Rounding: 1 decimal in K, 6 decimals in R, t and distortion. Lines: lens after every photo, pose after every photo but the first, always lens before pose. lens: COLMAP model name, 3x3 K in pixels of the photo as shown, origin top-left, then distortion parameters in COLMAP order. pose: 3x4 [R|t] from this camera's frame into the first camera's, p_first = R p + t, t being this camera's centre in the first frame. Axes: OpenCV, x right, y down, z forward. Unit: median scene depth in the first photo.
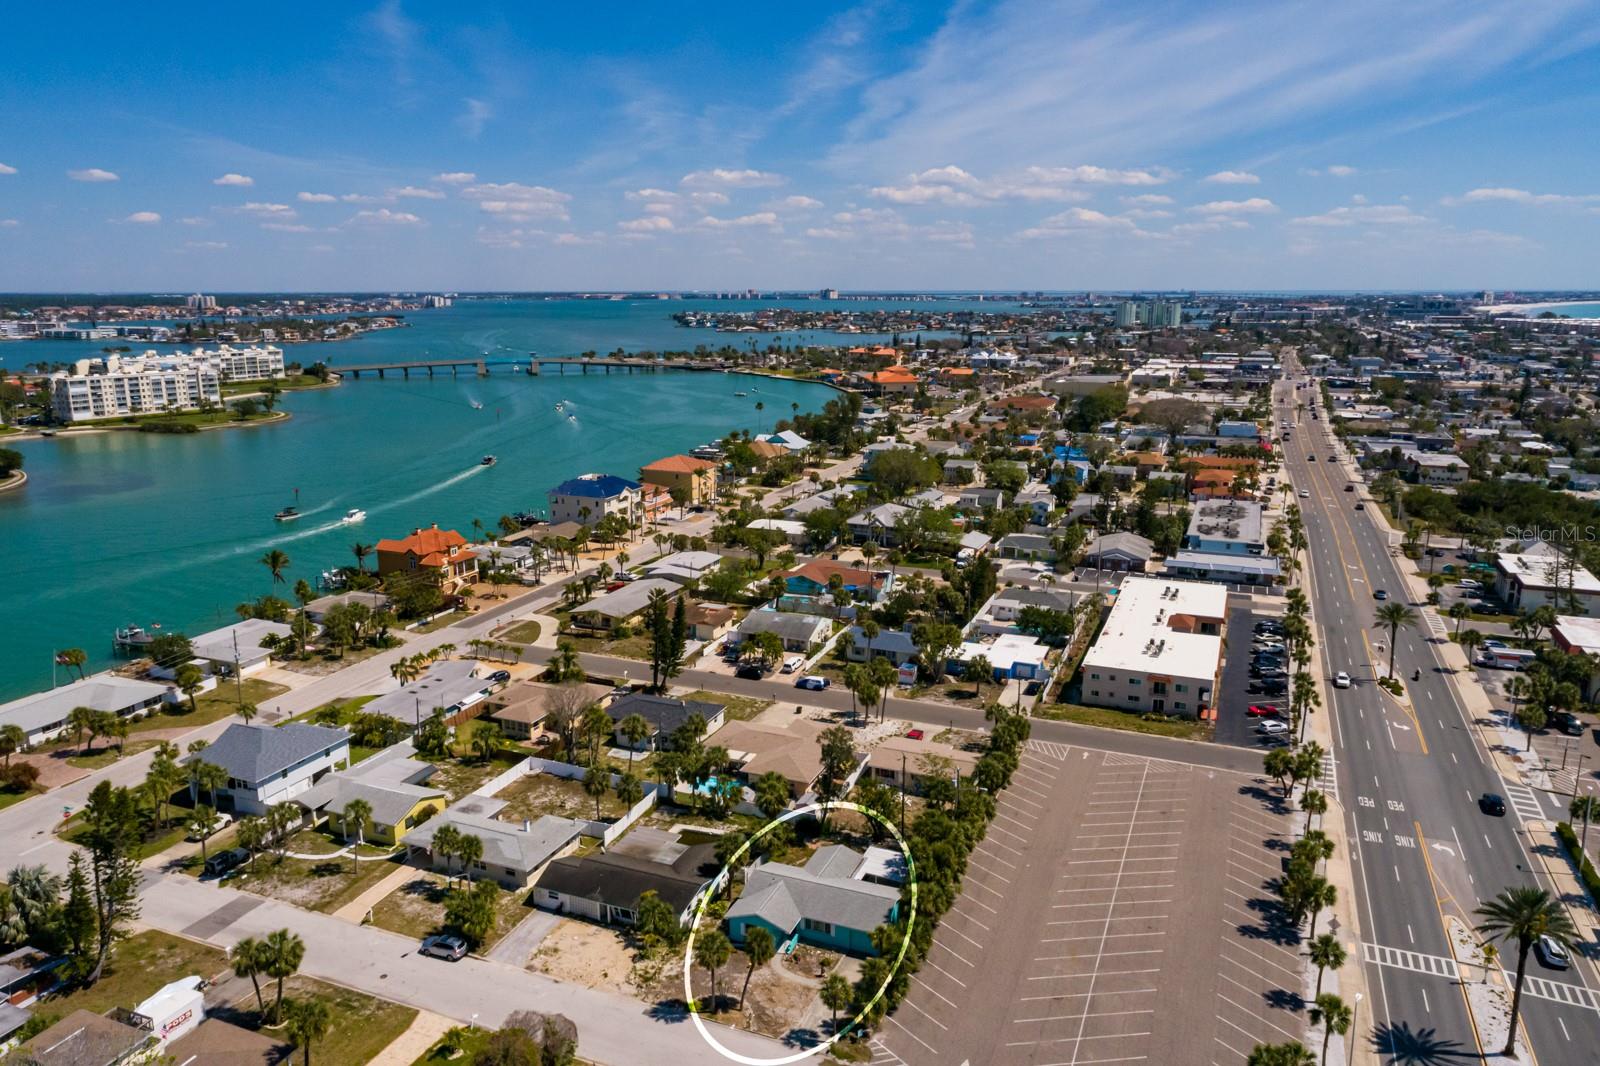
lens RADIAL K [[1096.1, 0, 799.5], [0, 1096.1, 529.0], [0, 0, 1]] dist [-0.003739, 0.012262]
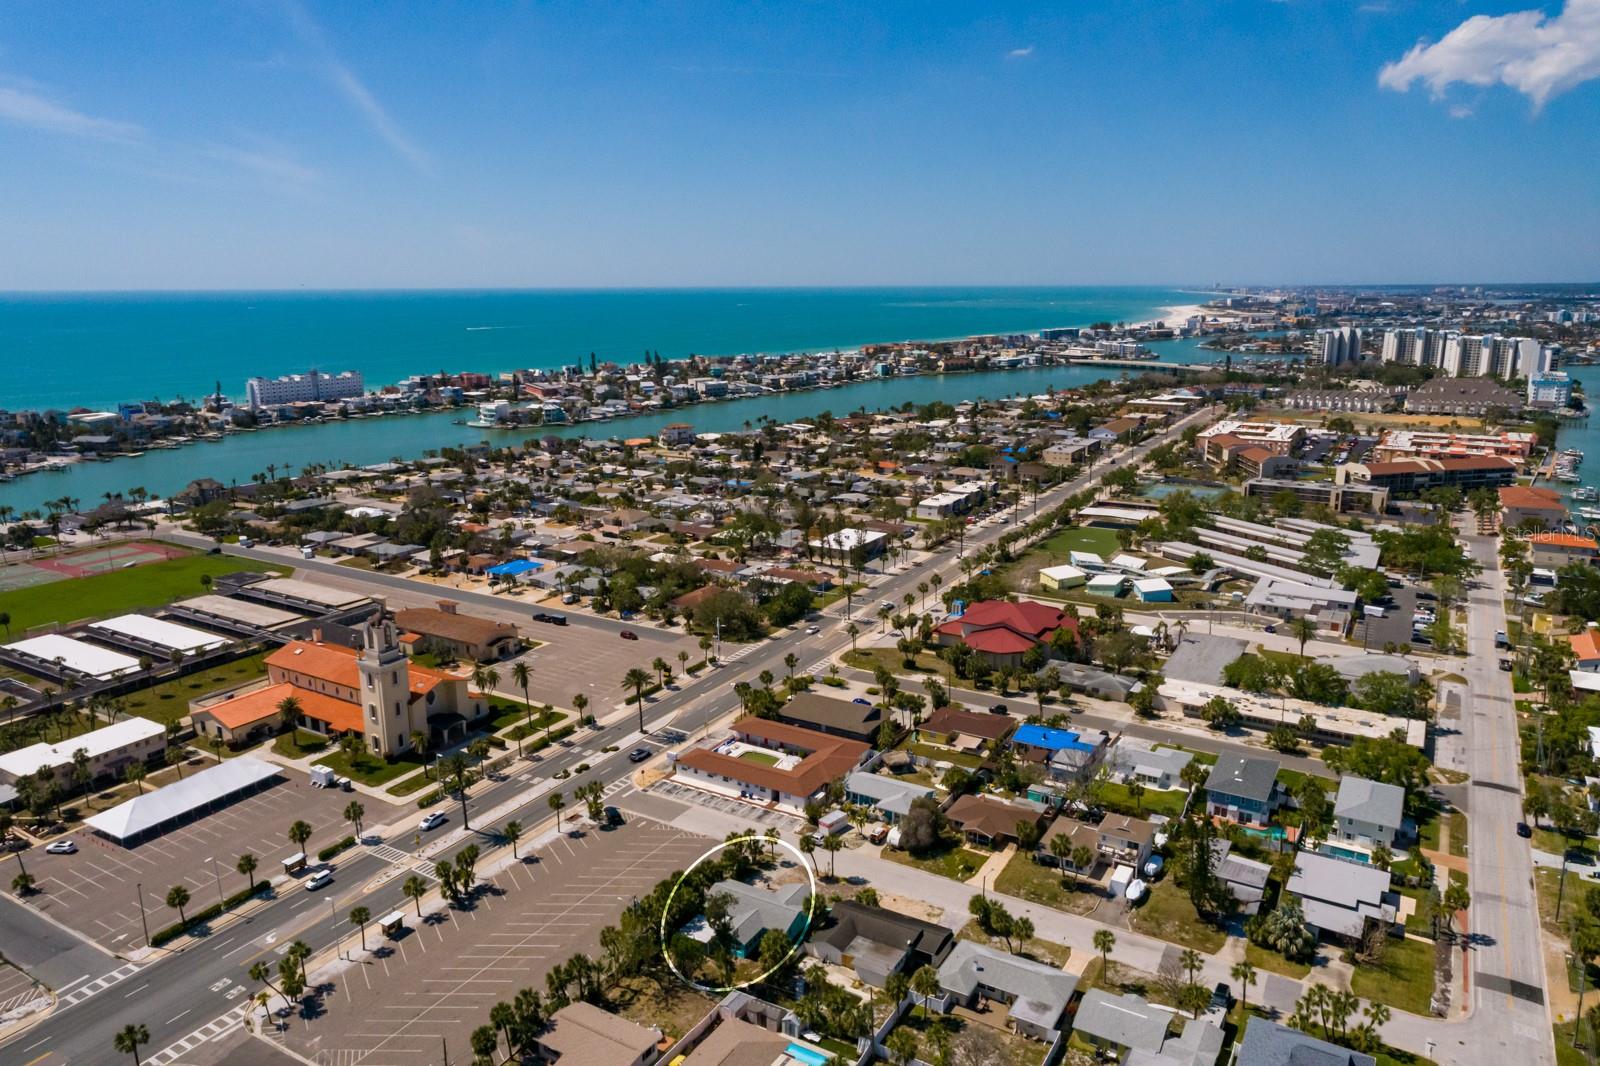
lens RADIAL K [[1084.3, 0, 799.4], [0, 1084.3, 534.4], [0, 0, 1]] dist [-0.001922, 0.010339]
pose [[-0.989584, -0.026204, 0.141549, -0.139458], [0.037181, 0.903401, 0.427182, -0.452901], [-0.139070, 0.427996, -0.893017, 1.249679]]
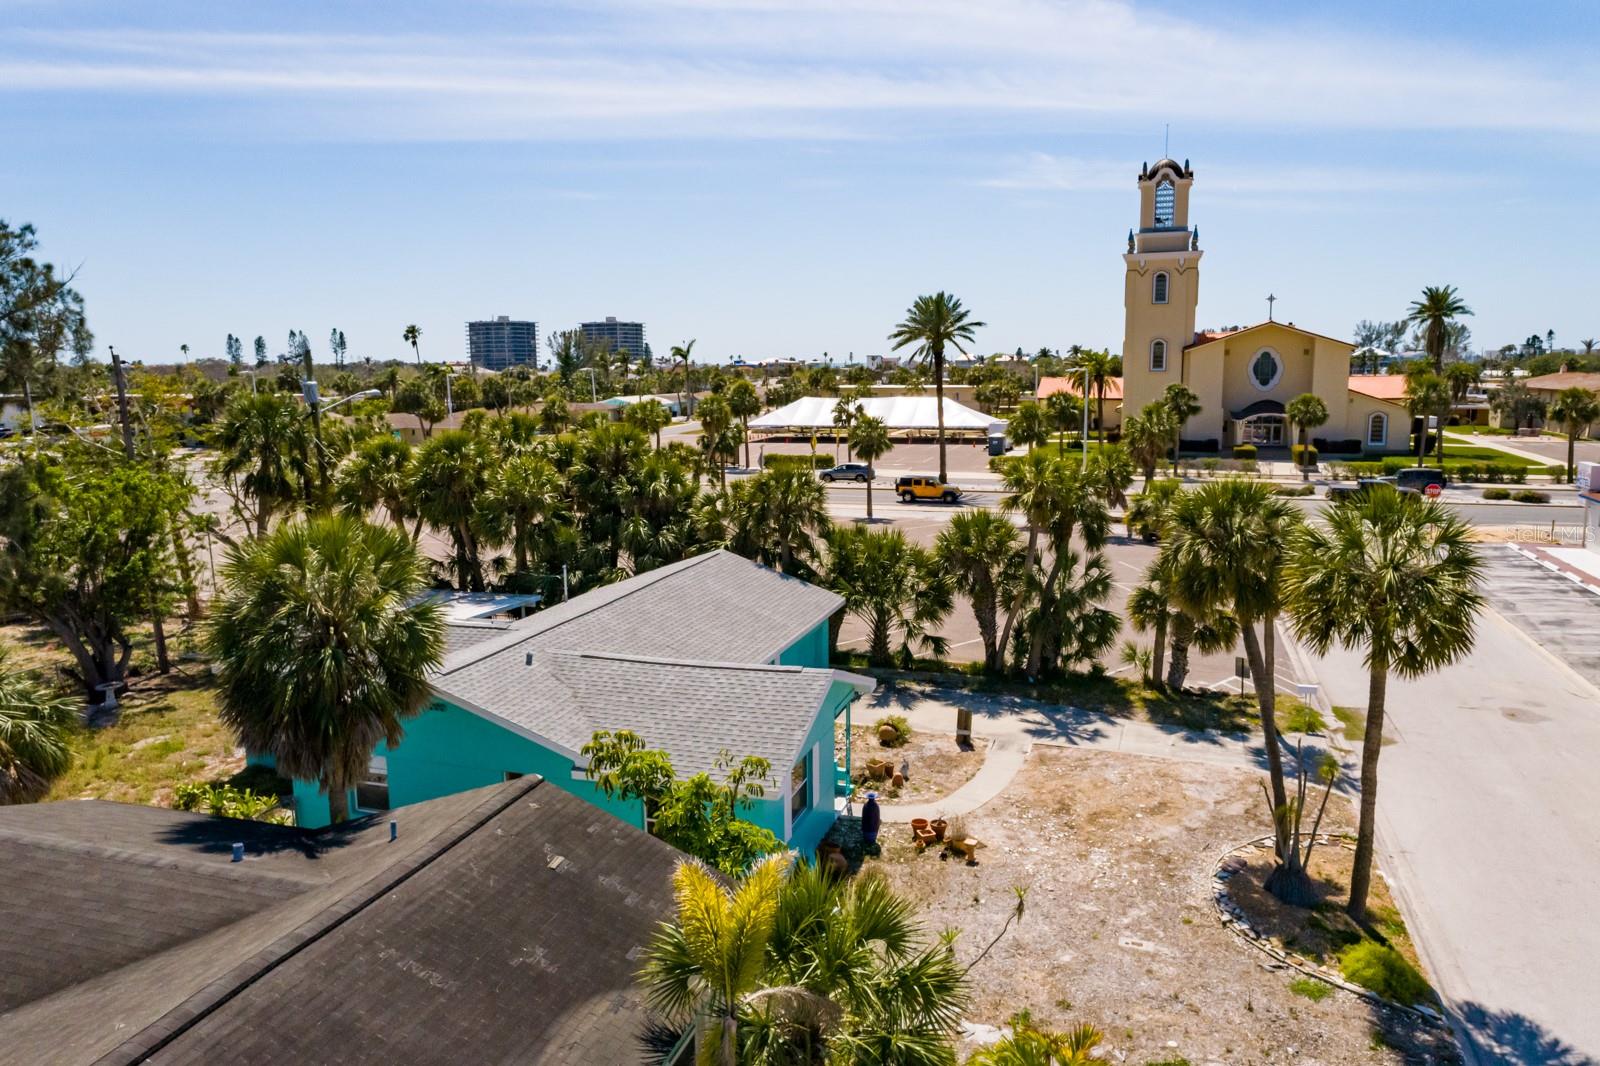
lens RADIAL K [[1089.0, 0, 799.3], [0, 1089.0, 534.5], [0, 0, 1]] dist [-0.001791, 0.009688]
pose [[-0.076840, -0.153308, 0.985186, -0.136095], [0.223585, 0.960293, 0.166873, 0.163667], [-0.971651, 0.233095, -0.039512, 0.569839]]
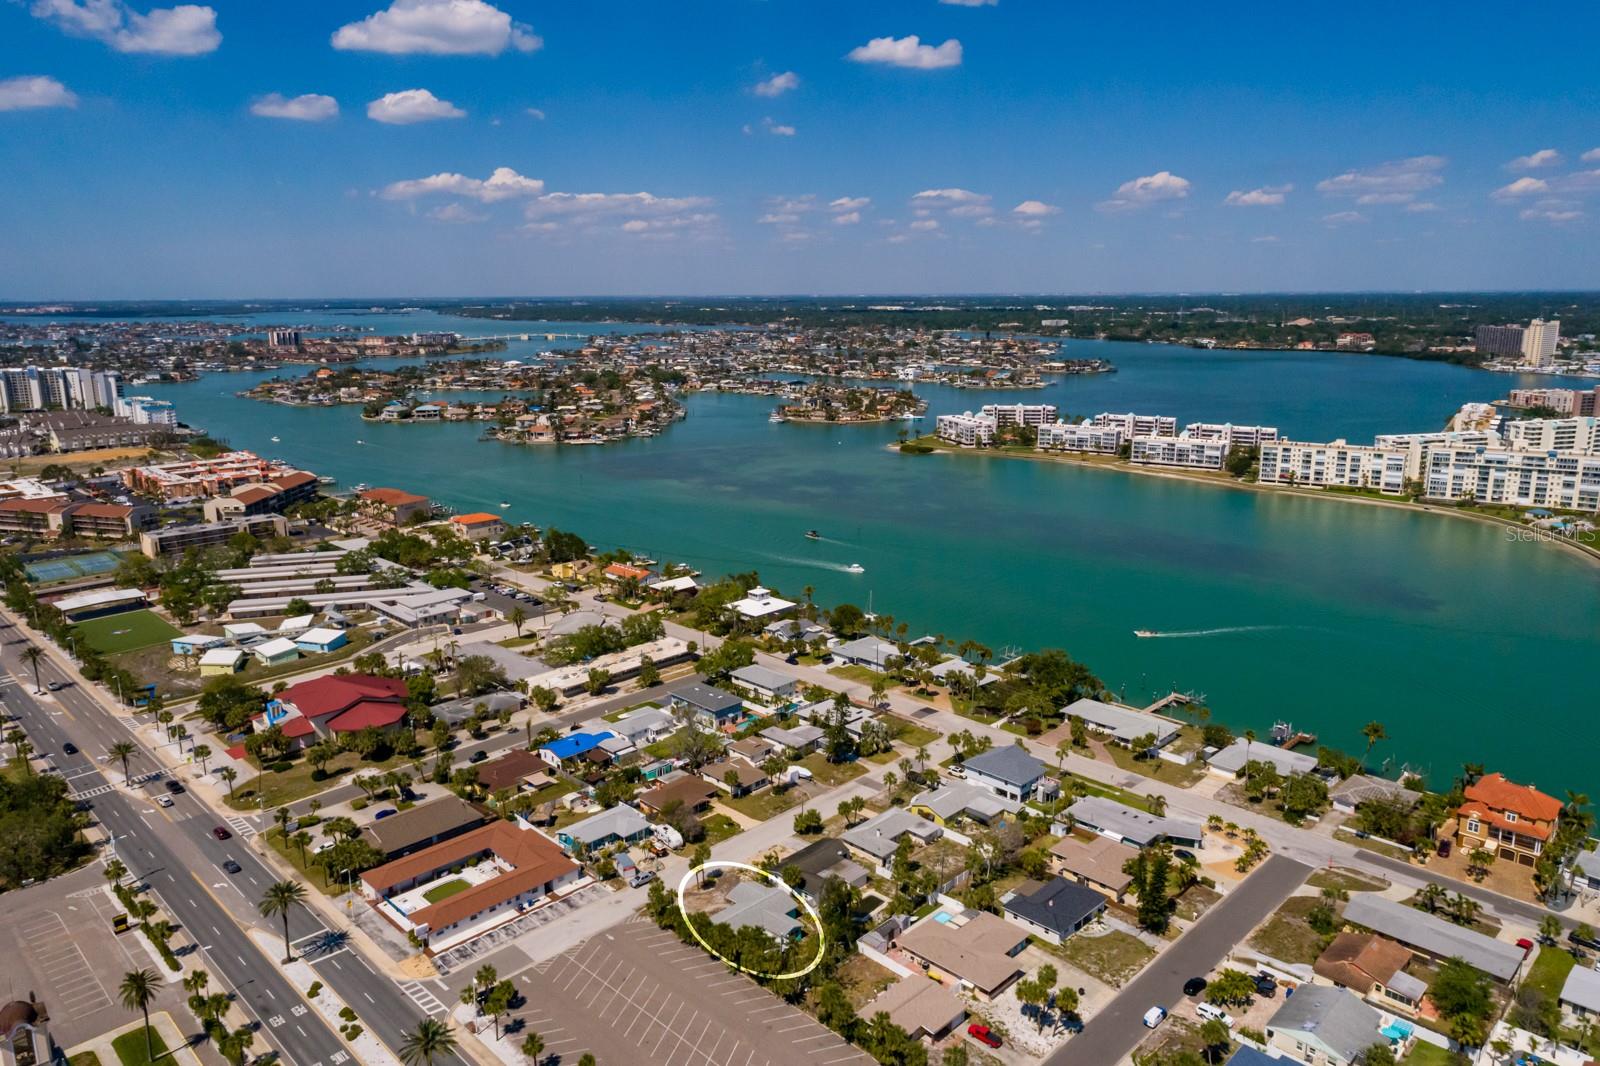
lens RADIAL K [[1084.3, 0, 799.4], [0, 1084.3, 534.4], [0, 0, 1]] dist [-0.001922, 0.010339]
pose [[-0.378040, 0.206635, -0.902434, 0.828440], [-0.191109, 0.936360, 0.294461, -0.433815], [0.905849, 0.283781, -0.314492, 0.849294]]
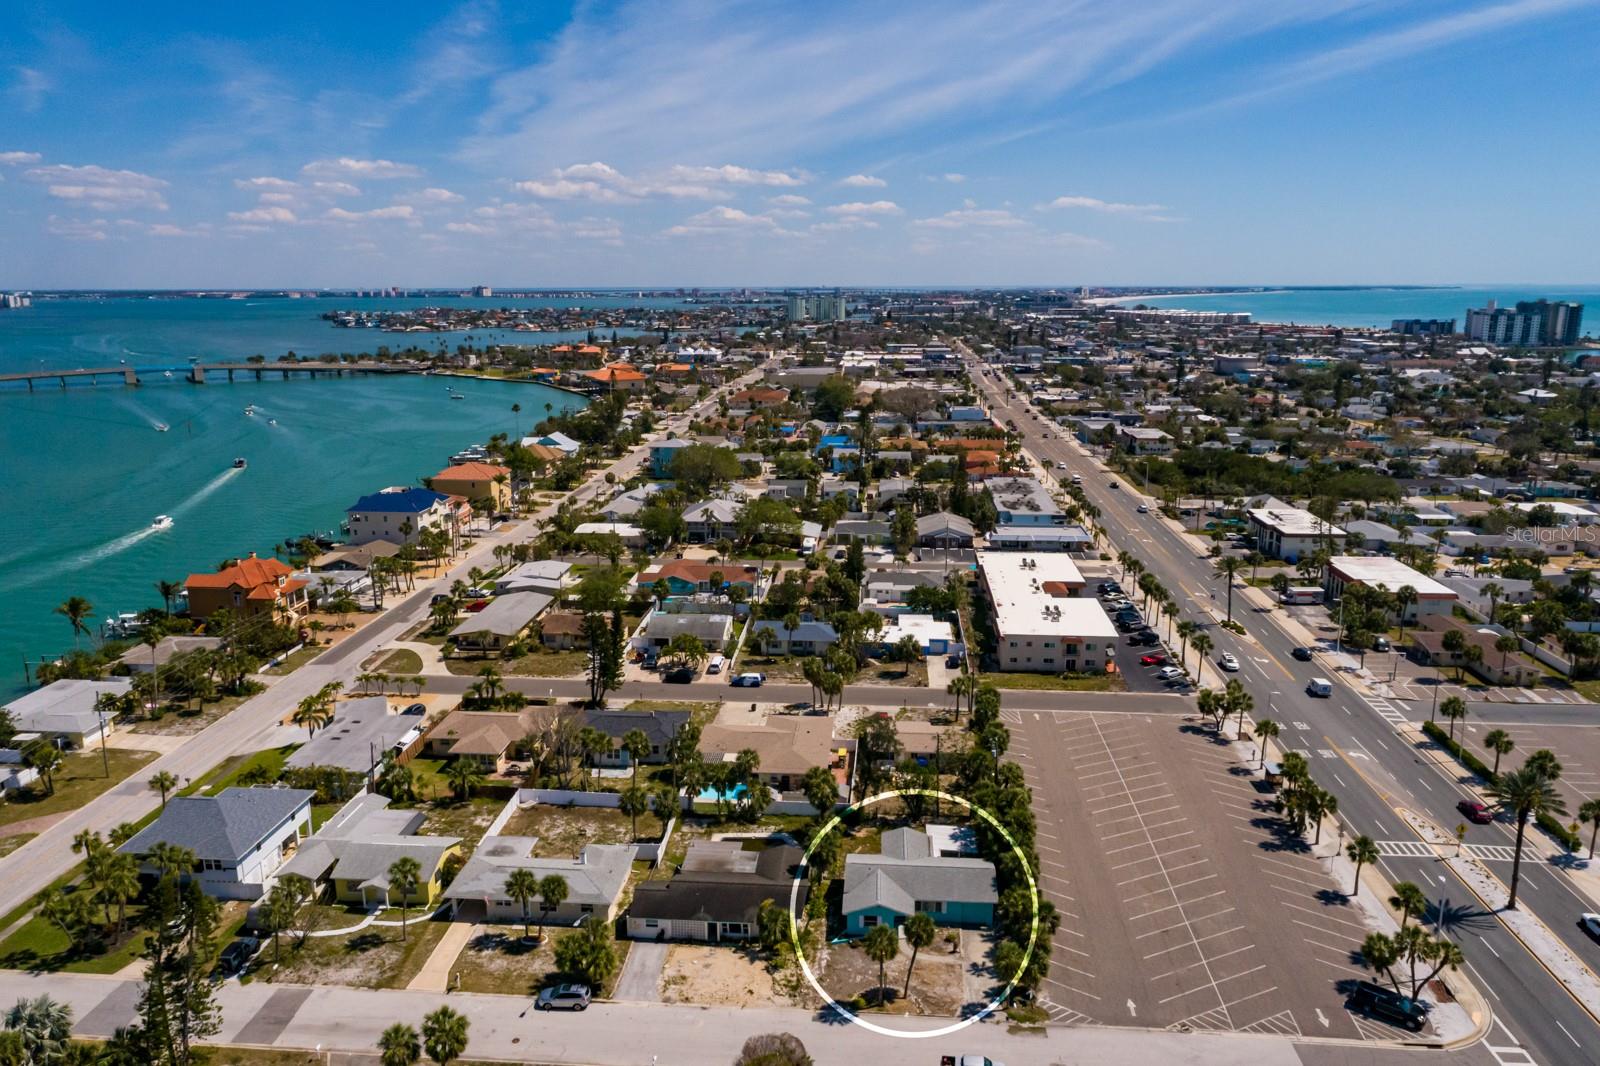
lens RADIAL K [[1090.3, 0, 799.7], [0, 1090.3, 531.3], [0, 0, 1]] dist [-0.001357, 0.008748]
pose [[0.952425, -0.069605, 0.296717, -0.216726], [0.067842, 0.997564, 0.016248, -0.007443], [-0.297125, 0.004654, 0.954827, 0.033457]]
